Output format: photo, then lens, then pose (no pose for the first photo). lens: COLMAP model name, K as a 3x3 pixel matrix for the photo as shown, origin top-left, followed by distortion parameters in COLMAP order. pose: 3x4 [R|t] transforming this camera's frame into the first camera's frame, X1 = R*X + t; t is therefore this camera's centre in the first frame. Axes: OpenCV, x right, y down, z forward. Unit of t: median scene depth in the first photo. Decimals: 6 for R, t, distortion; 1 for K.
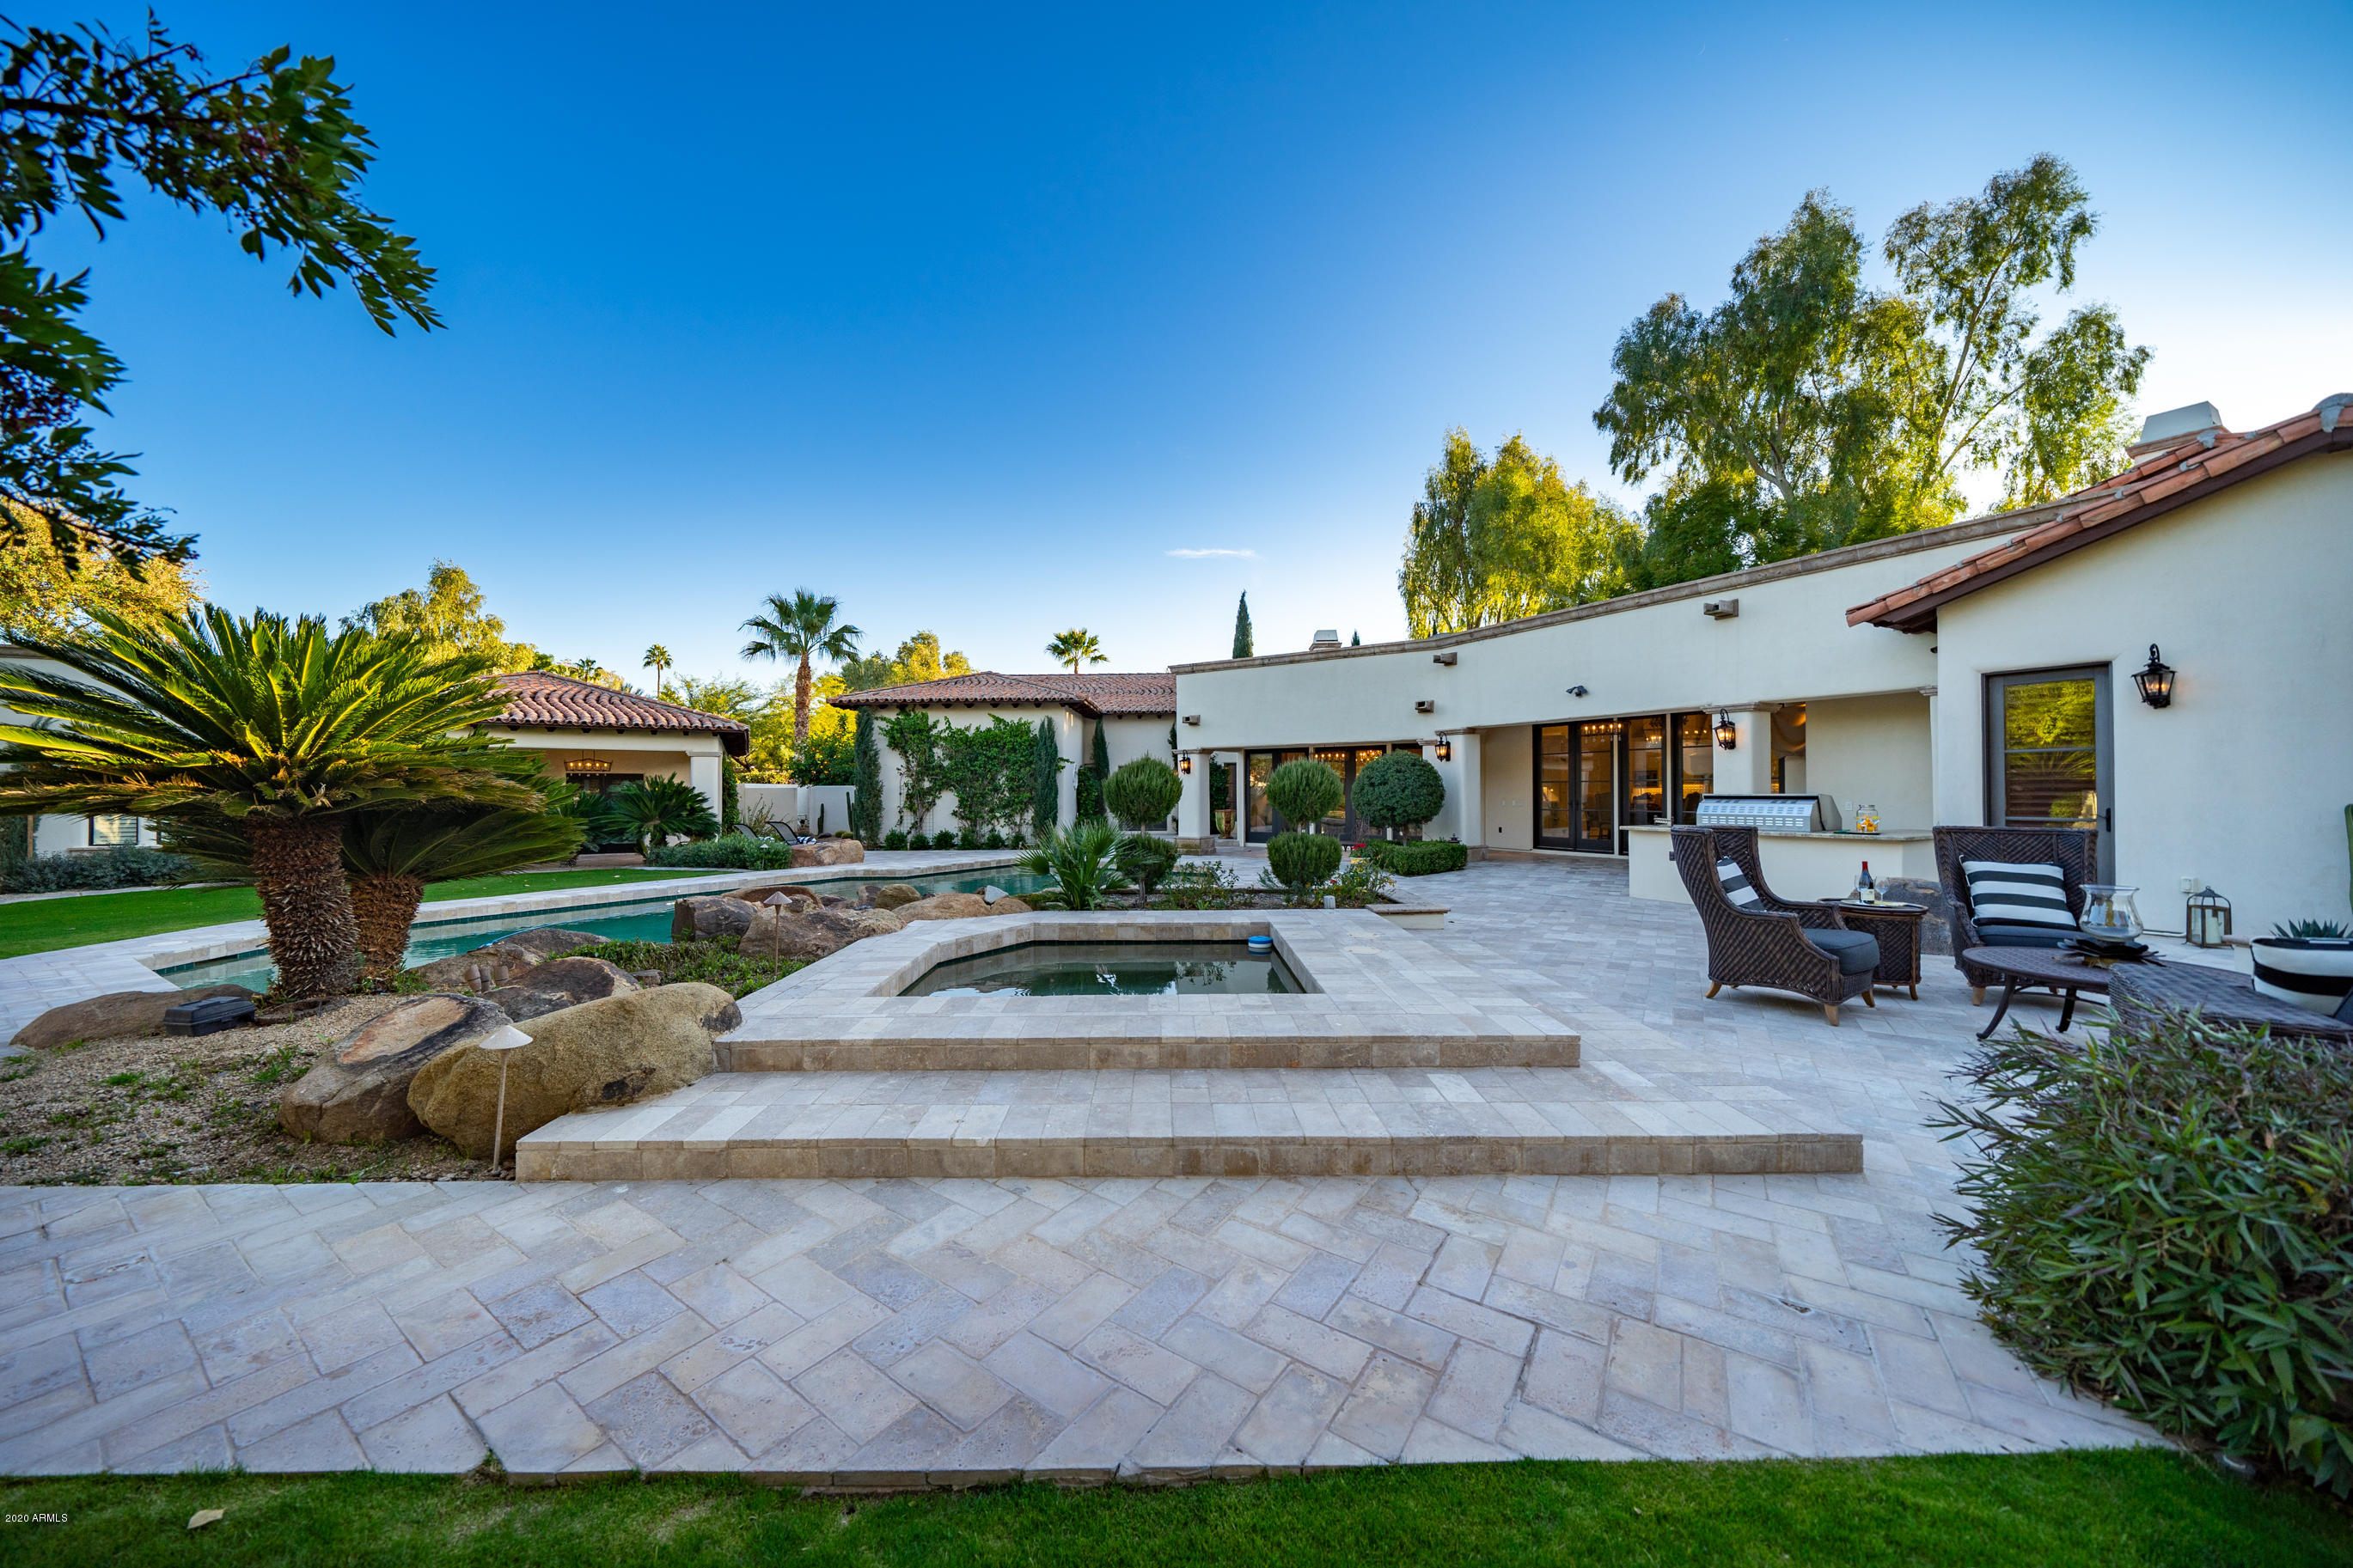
lens RADIAL K [[819.8, 0, 1174.5], [0, 819.8, 788.8], [0, 0, 1]] dist [-0.004828, -0.000001]
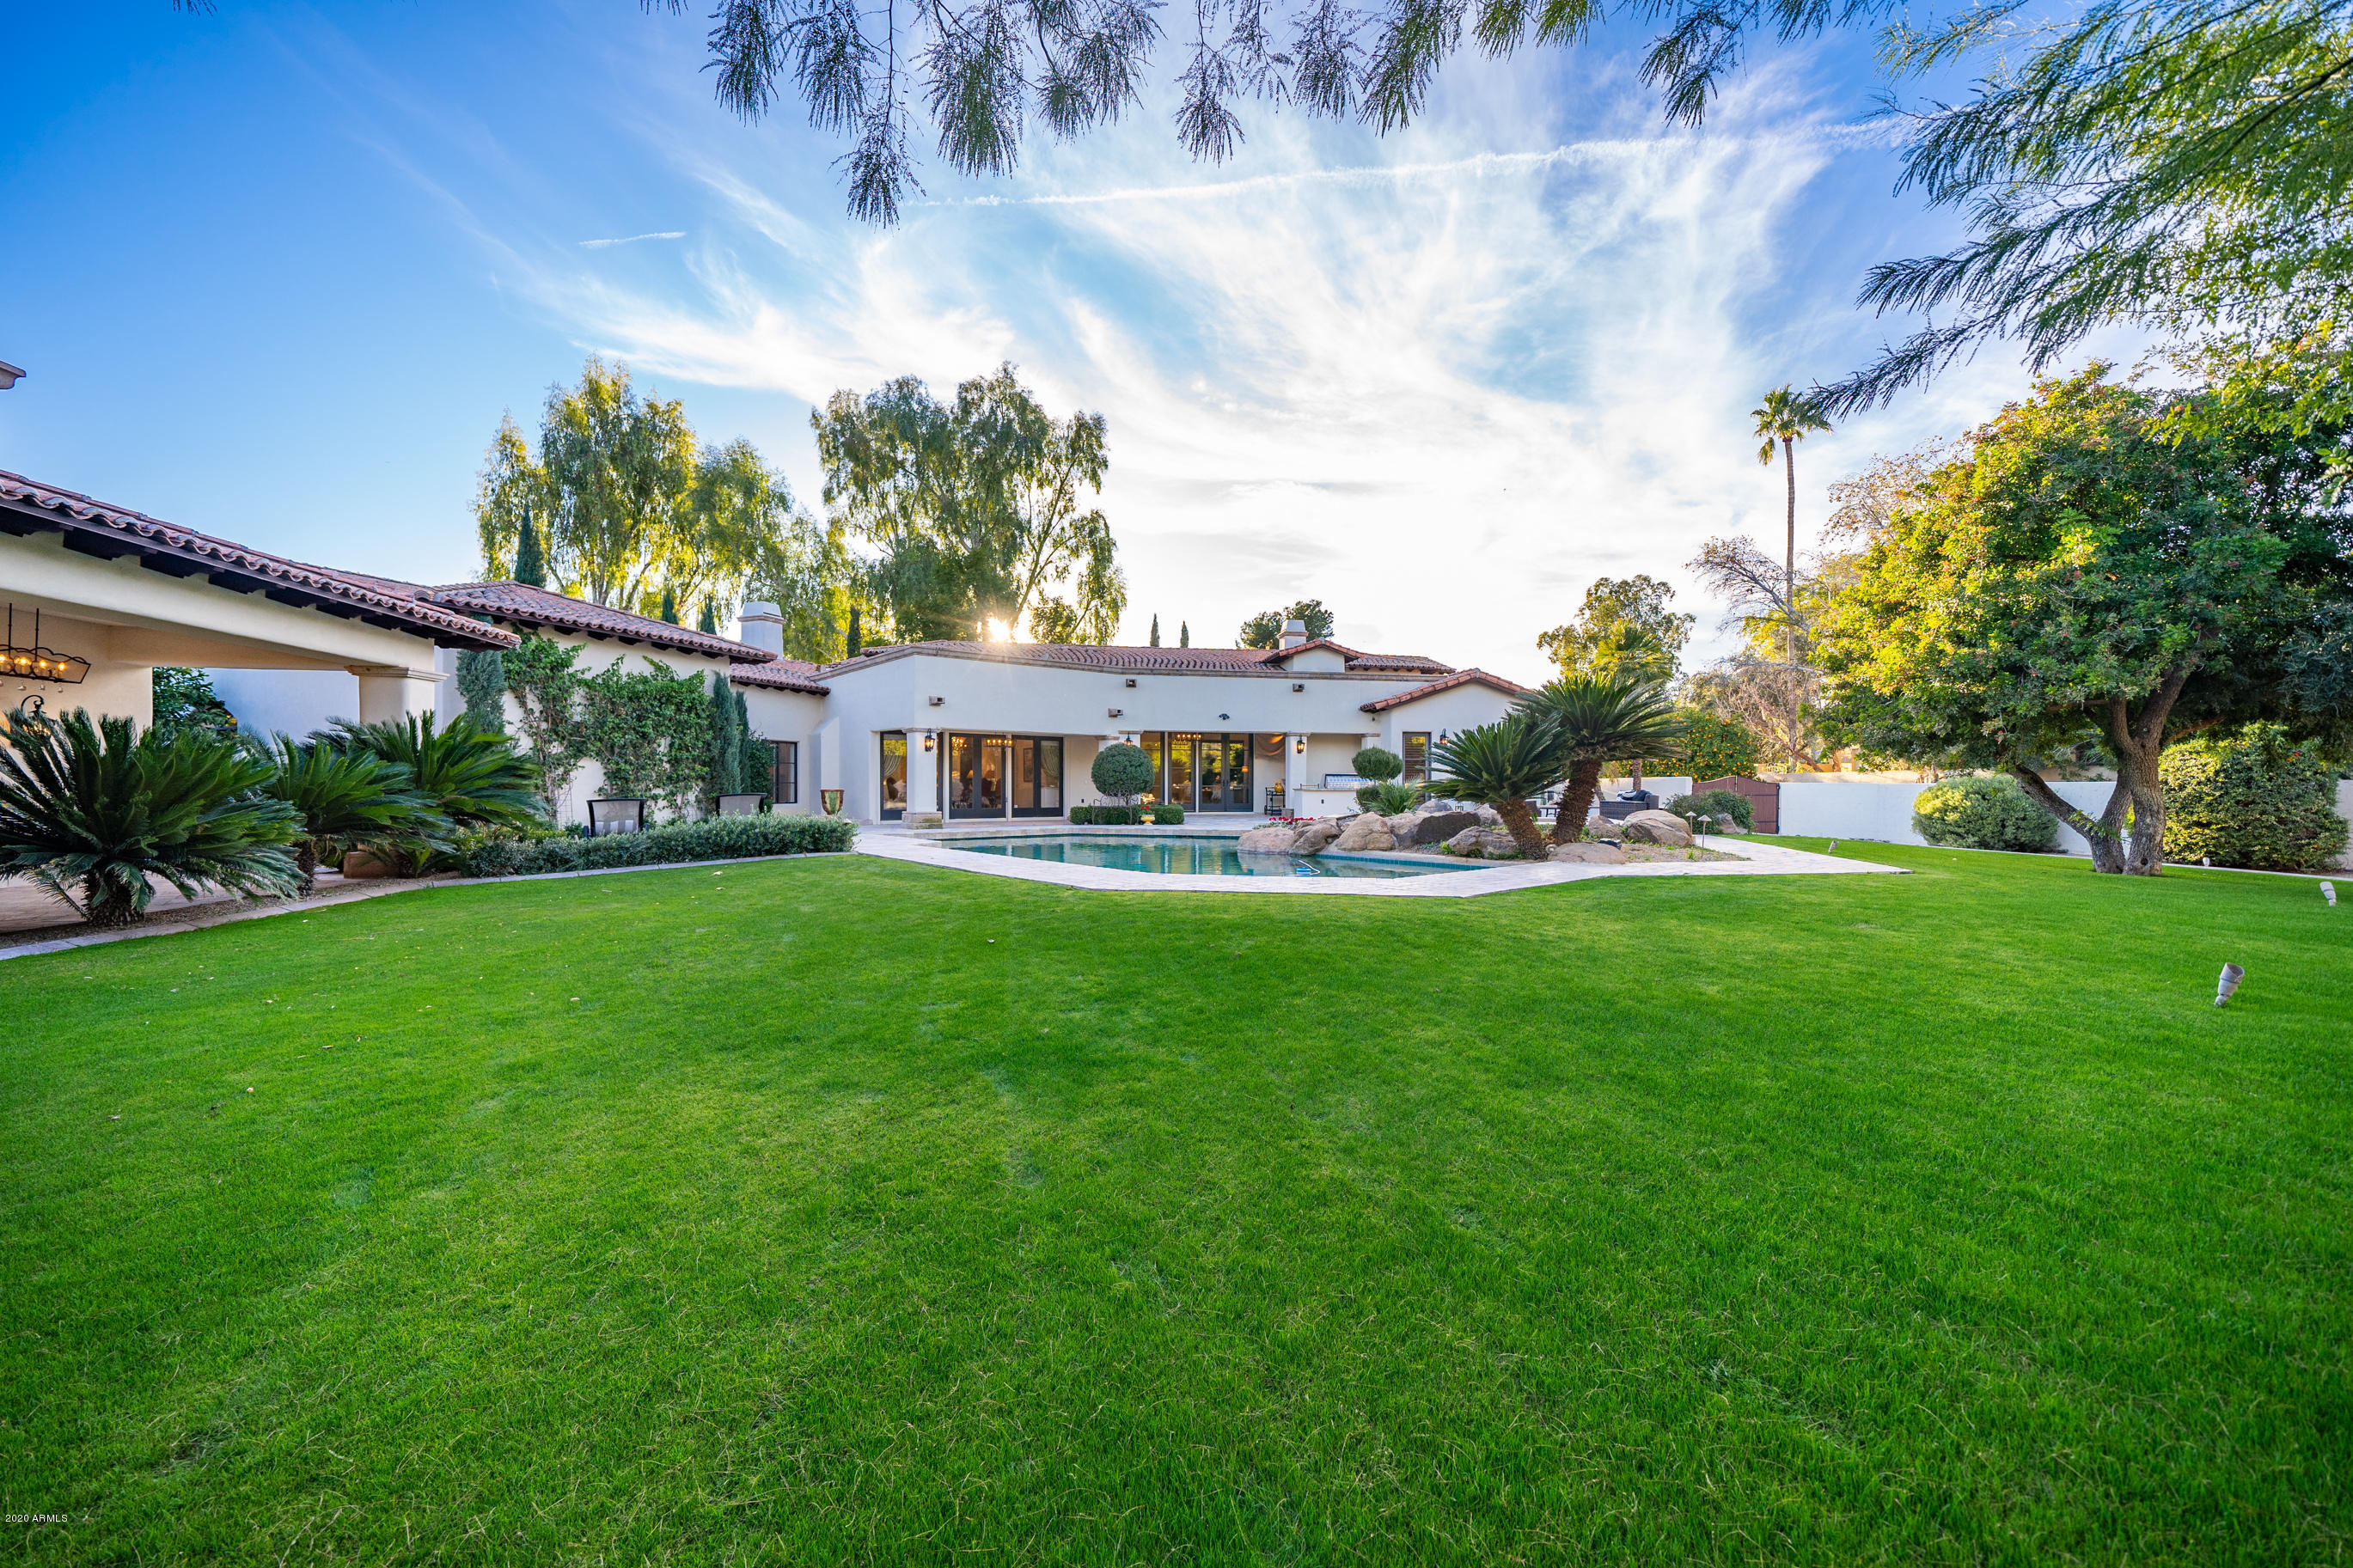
lens RADIAL K [[819.8, 0, 1173.5], [0, 819.8, 787.5], [0, 0, 1]] dist [-0.004828, -0.000001]
pose [[0.365141, 0.001753, 0.930951, -0.734170], [-0.015778, 0.999866, 0.004305, 0.015155], [-0.930819, -0.016260, 0.365120, 0.295457]]
